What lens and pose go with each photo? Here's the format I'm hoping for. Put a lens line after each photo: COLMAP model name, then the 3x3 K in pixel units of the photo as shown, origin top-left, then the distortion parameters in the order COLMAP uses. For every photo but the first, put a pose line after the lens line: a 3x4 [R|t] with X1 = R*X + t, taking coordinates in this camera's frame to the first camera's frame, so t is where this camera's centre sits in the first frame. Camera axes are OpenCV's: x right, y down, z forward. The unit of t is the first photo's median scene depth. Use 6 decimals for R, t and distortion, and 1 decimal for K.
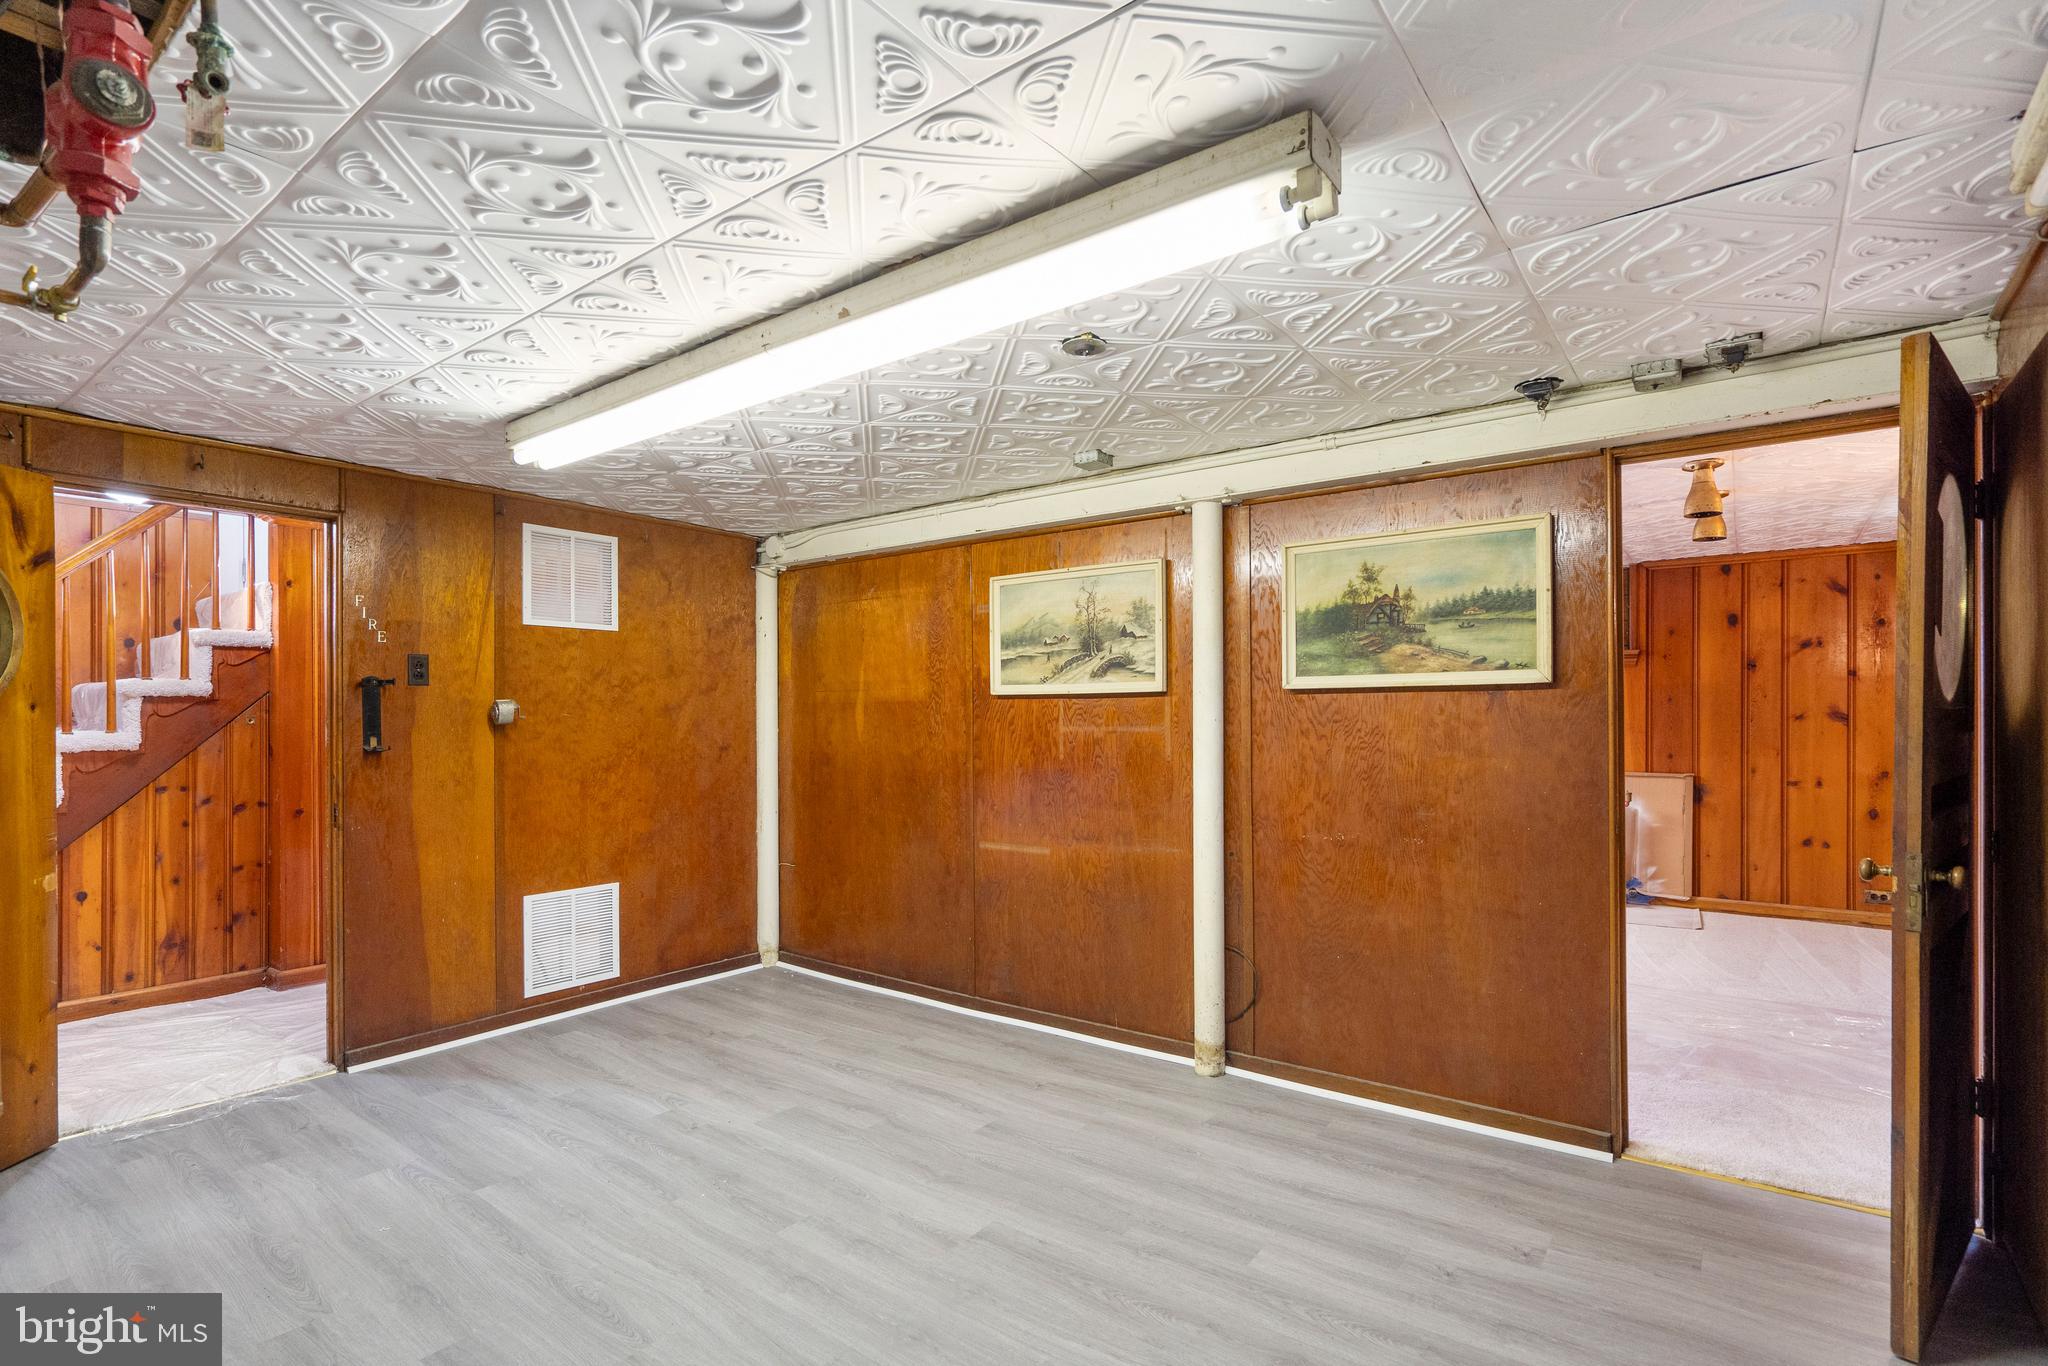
lens RADIAL K [[964.9, 0, 1010.1], [0, 964.9, 719.0], [0, 0, 1]] dist [-0.005337, 0.002412]
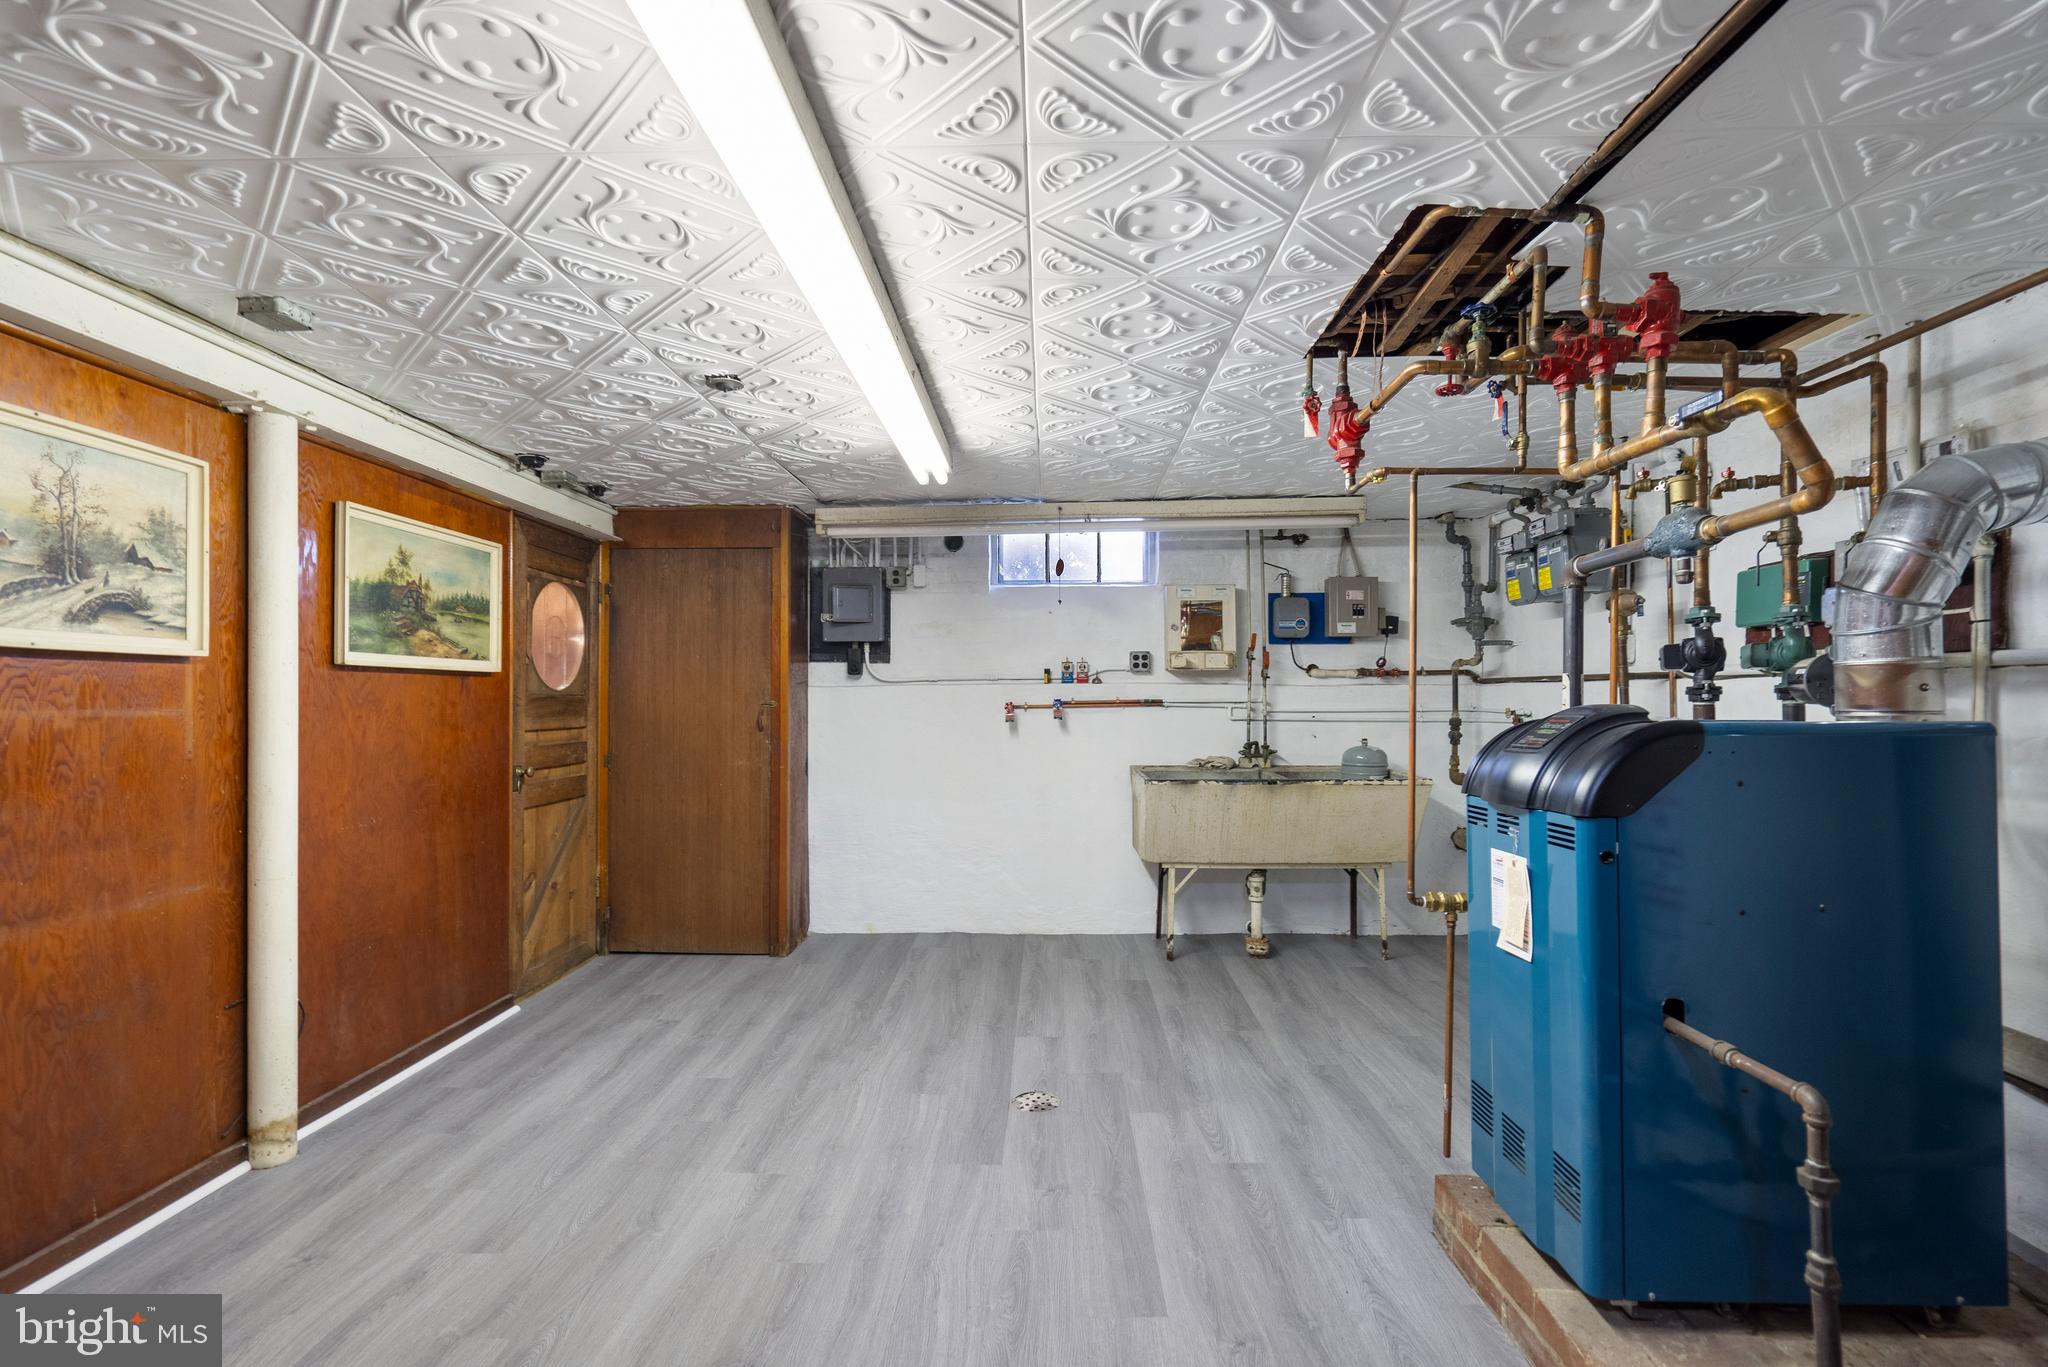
lens RADIAL K [[964.9, 0, 1020.7], [0, 964.9, 693.9], [0, 0, 1]] dist [-0.005337, 0.002412]
pose [[-0.587871, 0.013430, 0.808843, -0.840550], [0.007281, 0.999910, -0.011310, 0.011183], [-0.808922, -0.000760, -0.587916, 1.069617]]
